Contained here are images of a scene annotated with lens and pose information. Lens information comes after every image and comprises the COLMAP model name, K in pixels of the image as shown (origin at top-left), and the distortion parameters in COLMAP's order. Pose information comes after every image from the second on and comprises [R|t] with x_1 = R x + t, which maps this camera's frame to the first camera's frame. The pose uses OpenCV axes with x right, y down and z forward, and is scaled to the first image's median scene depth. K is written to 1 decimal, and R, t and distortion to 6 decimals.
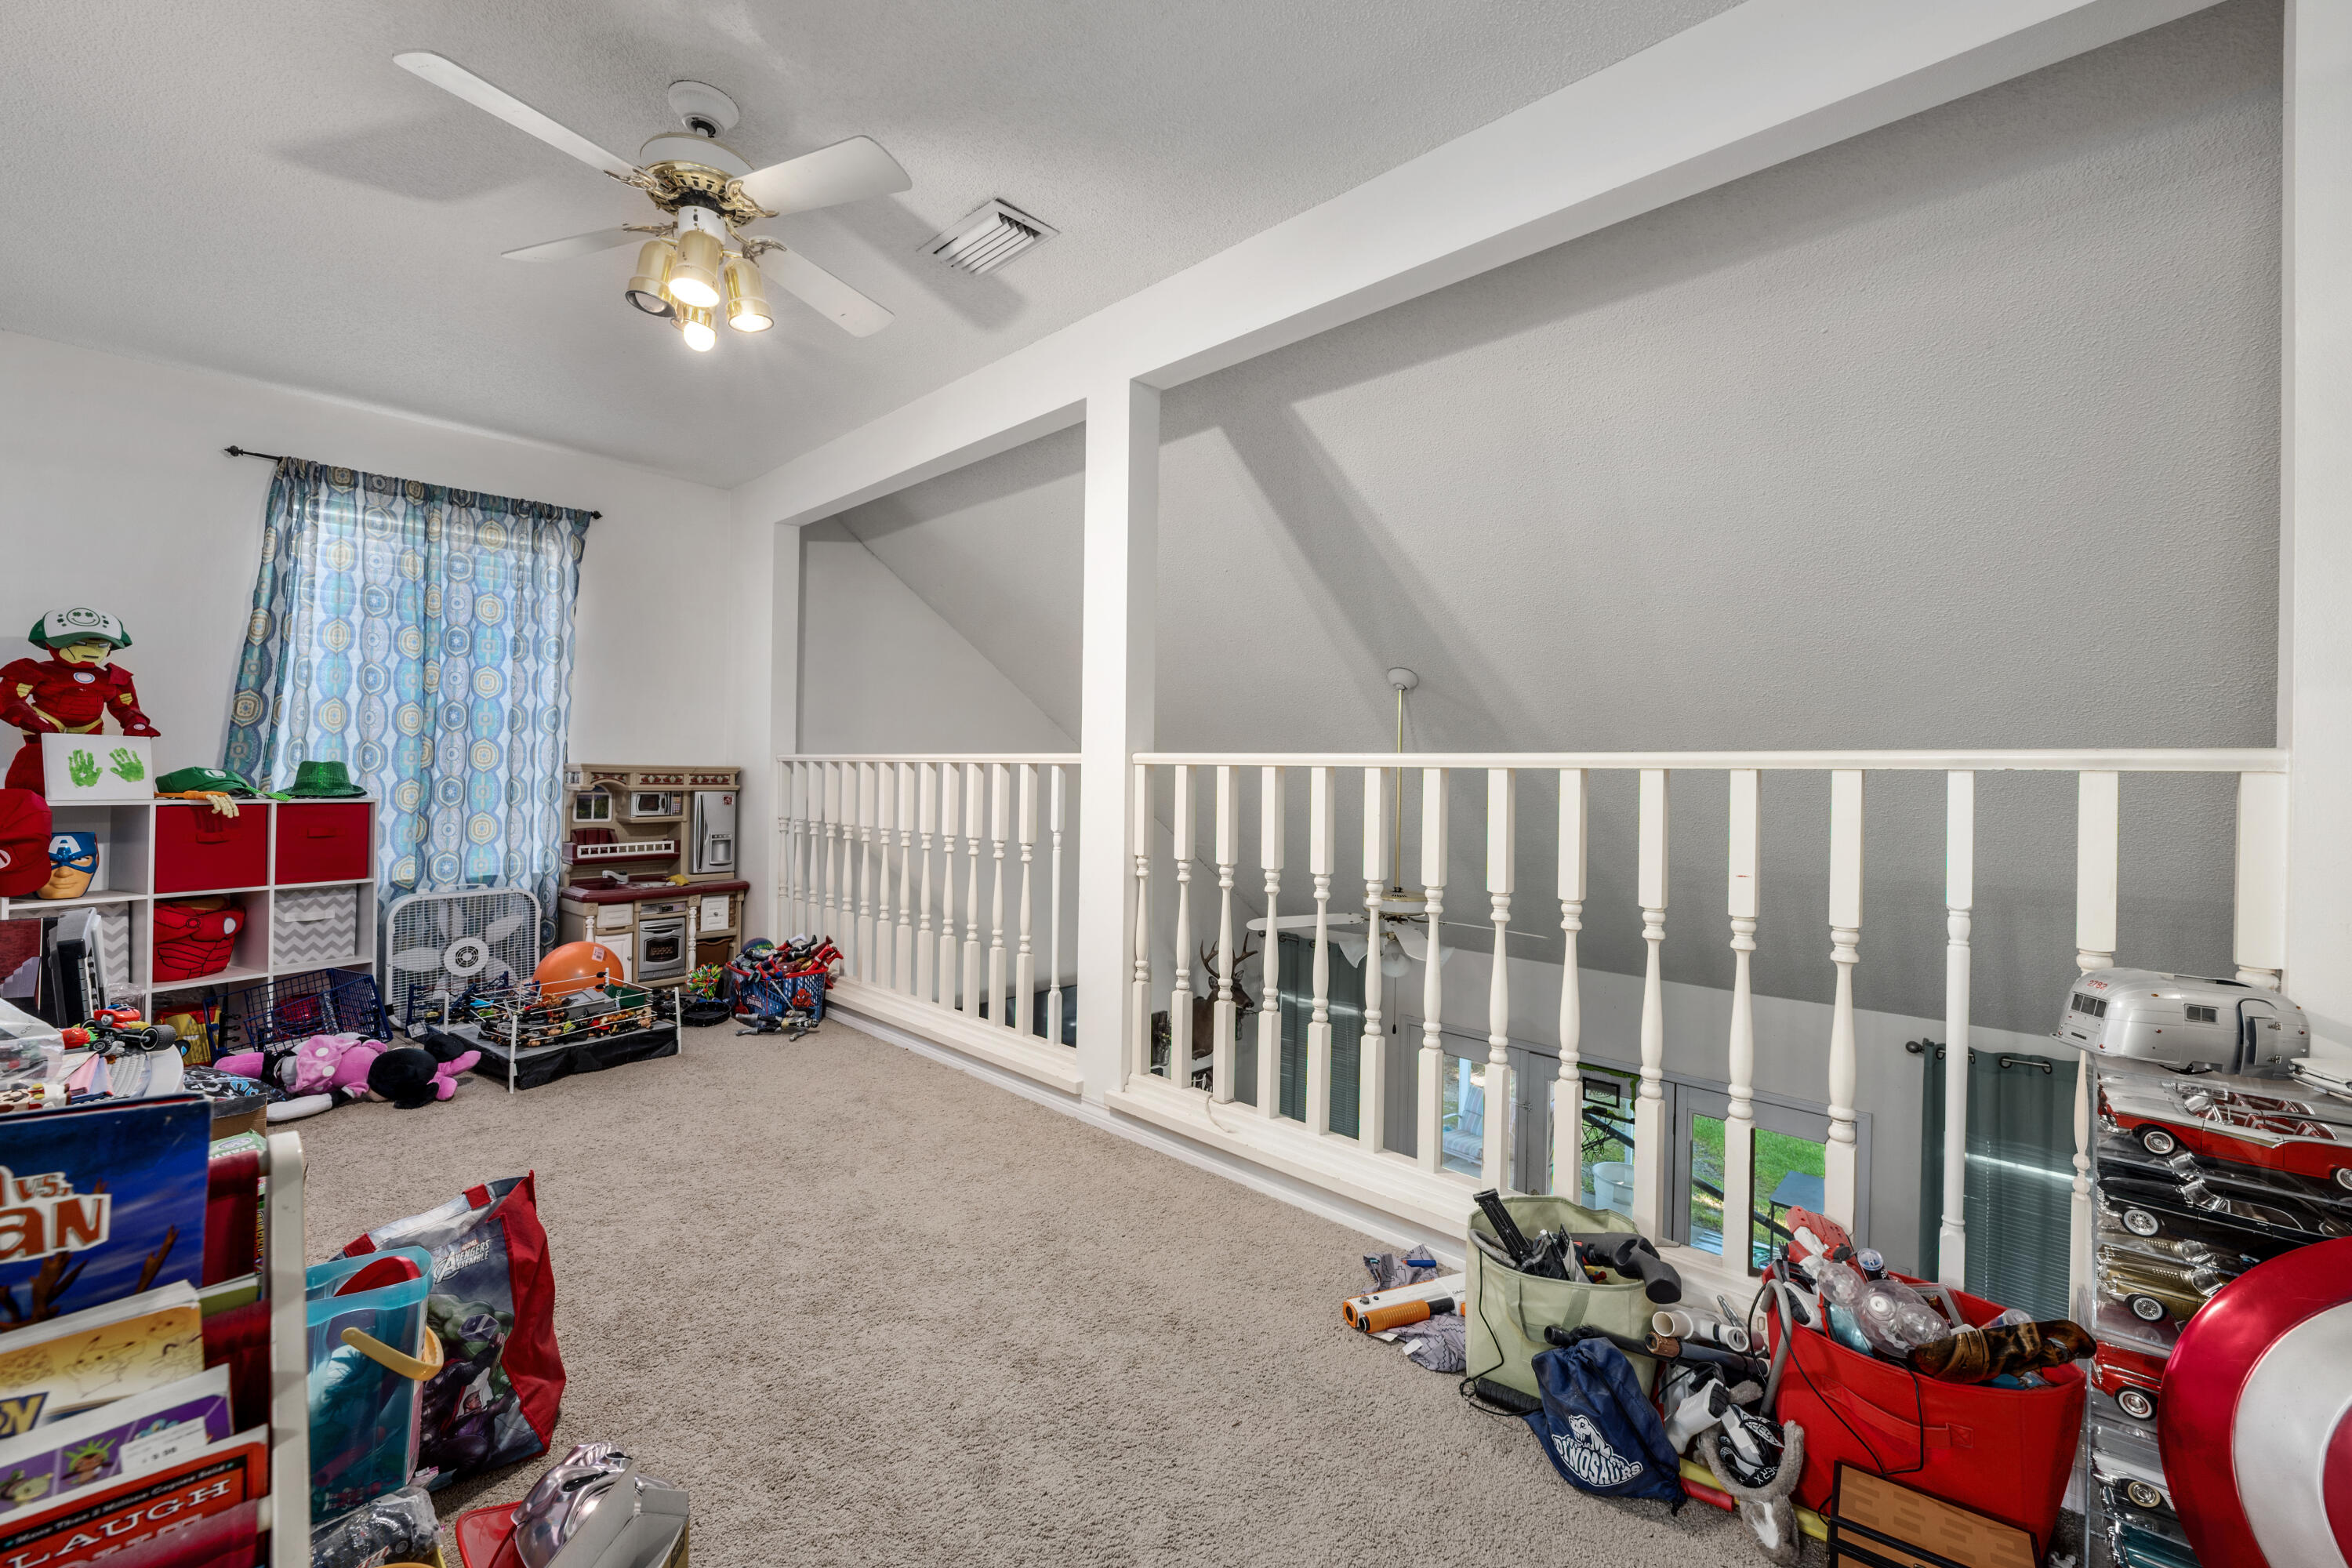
lens RADIAL K [[939.2, 0, 1174.0], [0, 939.2, 760.6], [0, 0, 1]] dist [-0.002789, -0.000246]
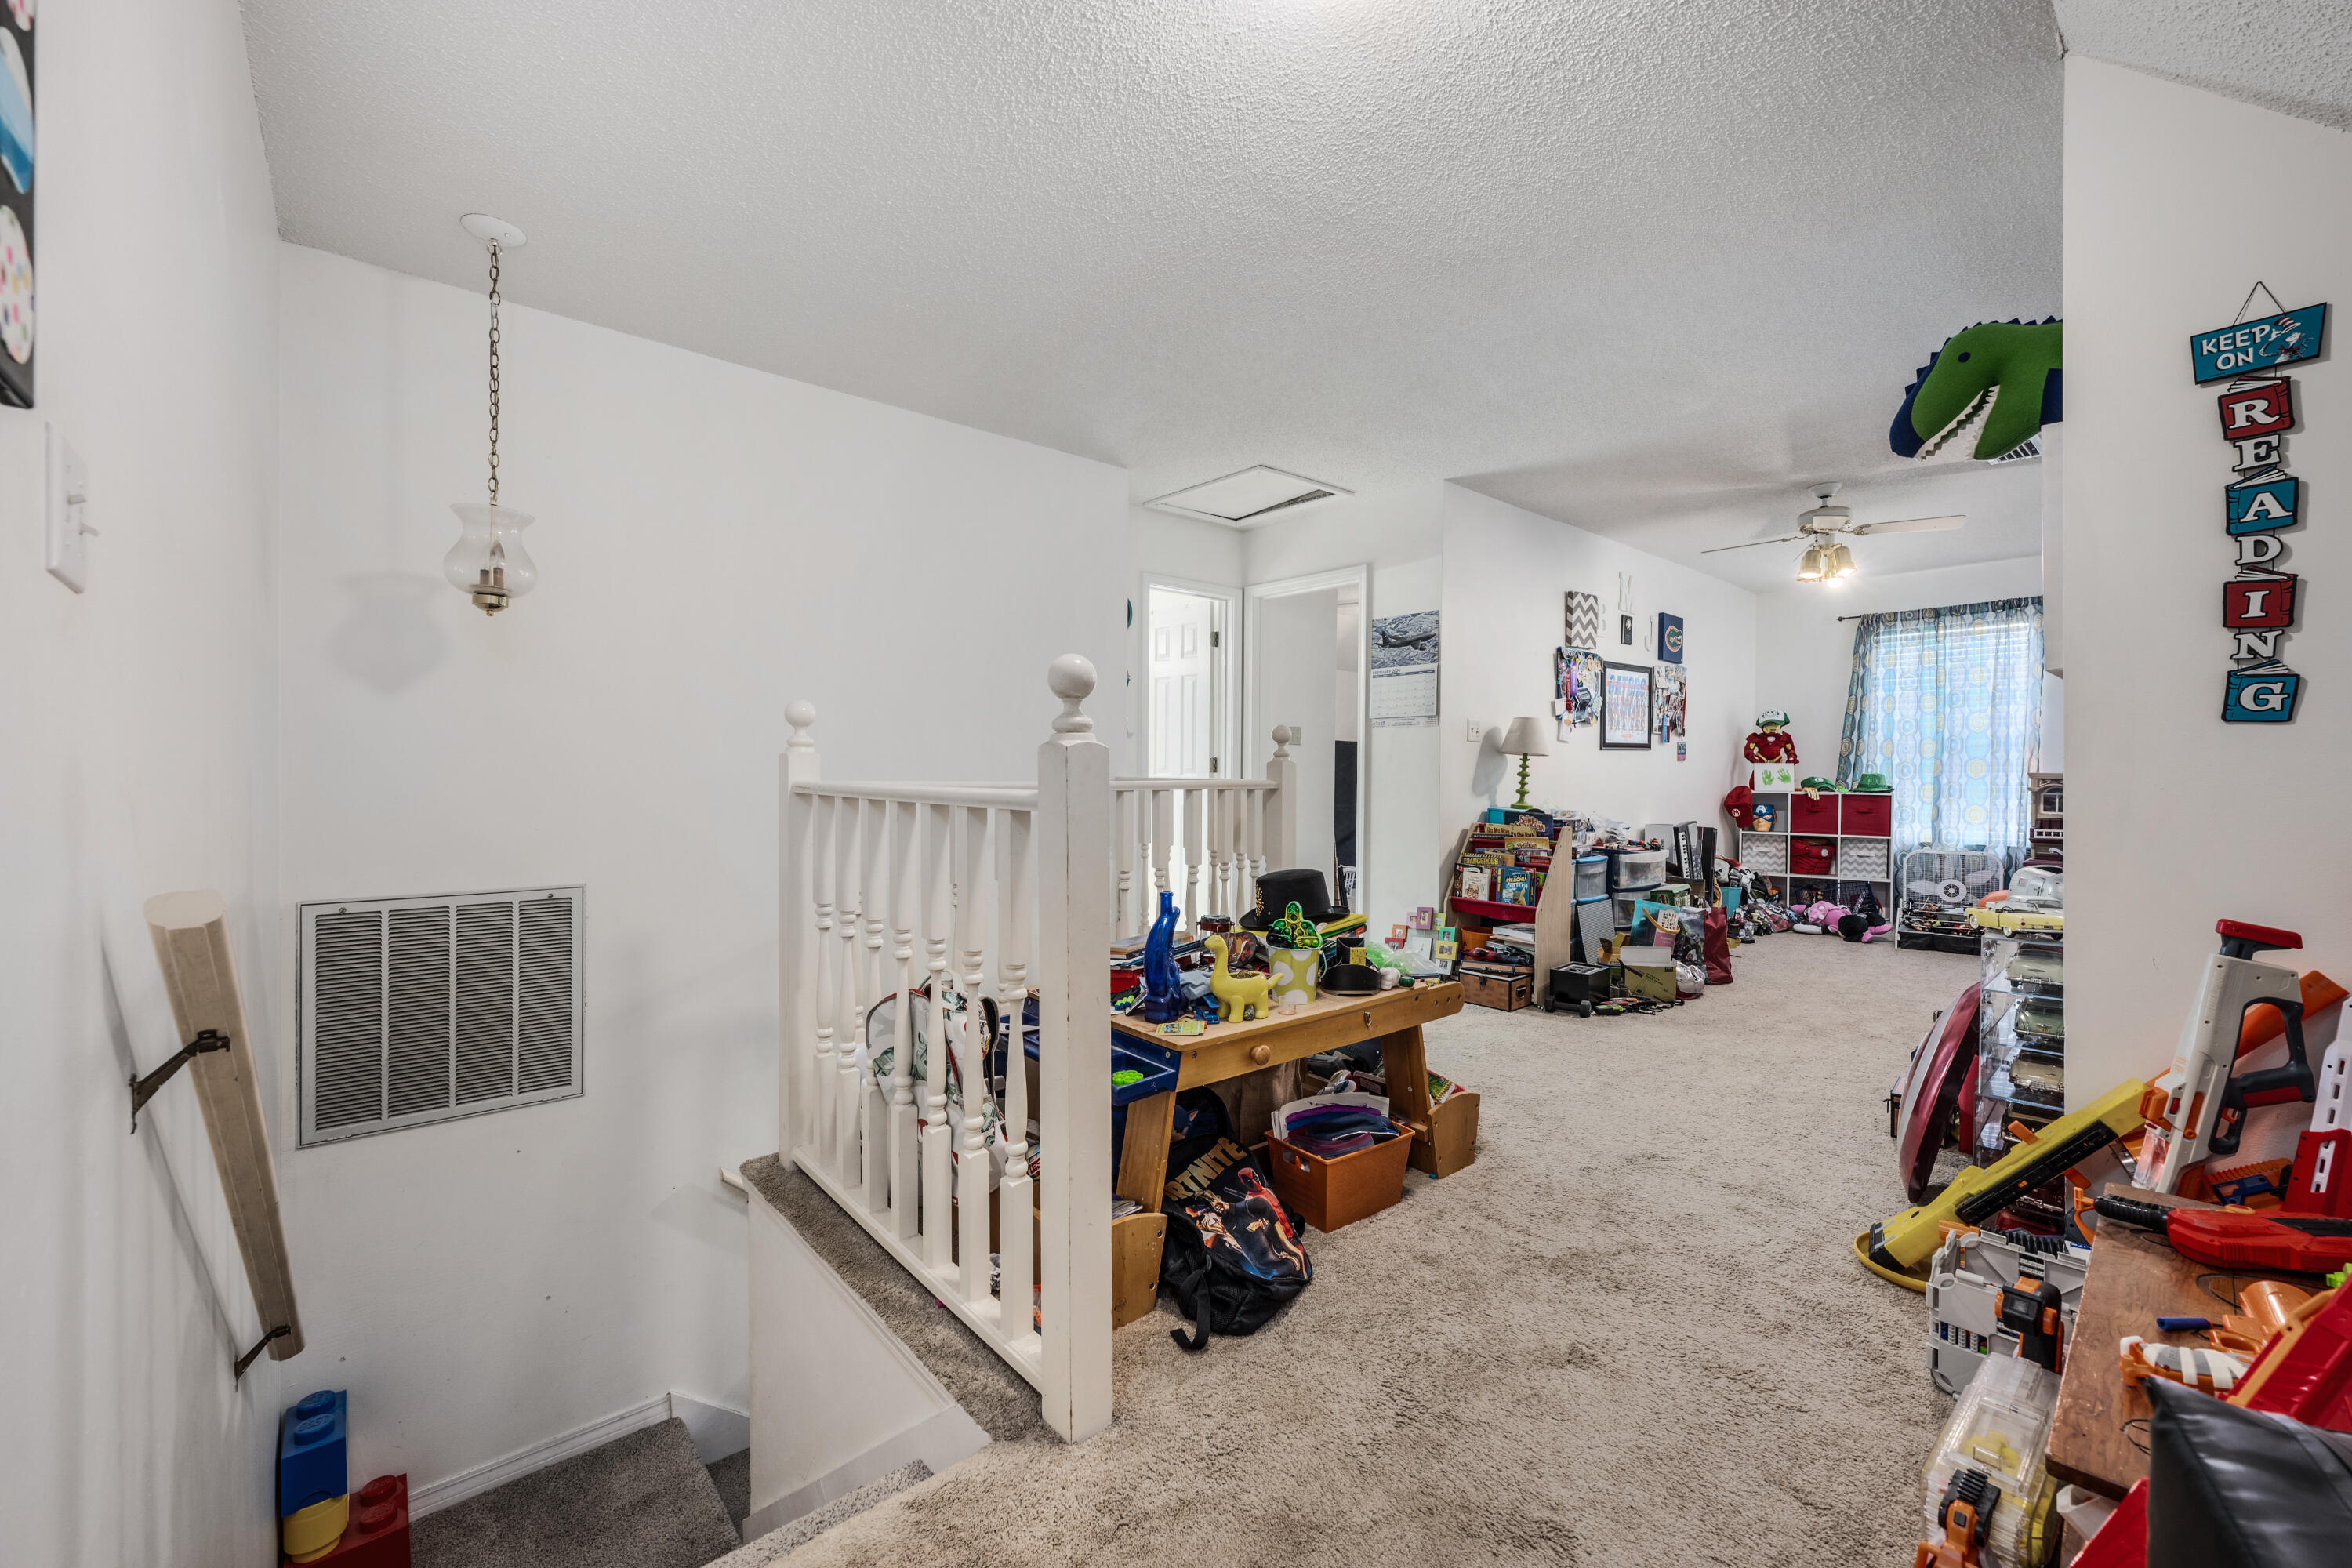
lens RADIAL K [[943.0, 0, 1176.0], [0, 943.0, 784.0], [0, 0, 1]] dist [-0.001979, -0.000215]
pose [[-0.124953, -0.009619, -0.992116, 1.220404], [0.004032, 0.999940, -0.010202, 0.038095], [0.992155, -0.005275, -0.124906, -0.166472]]
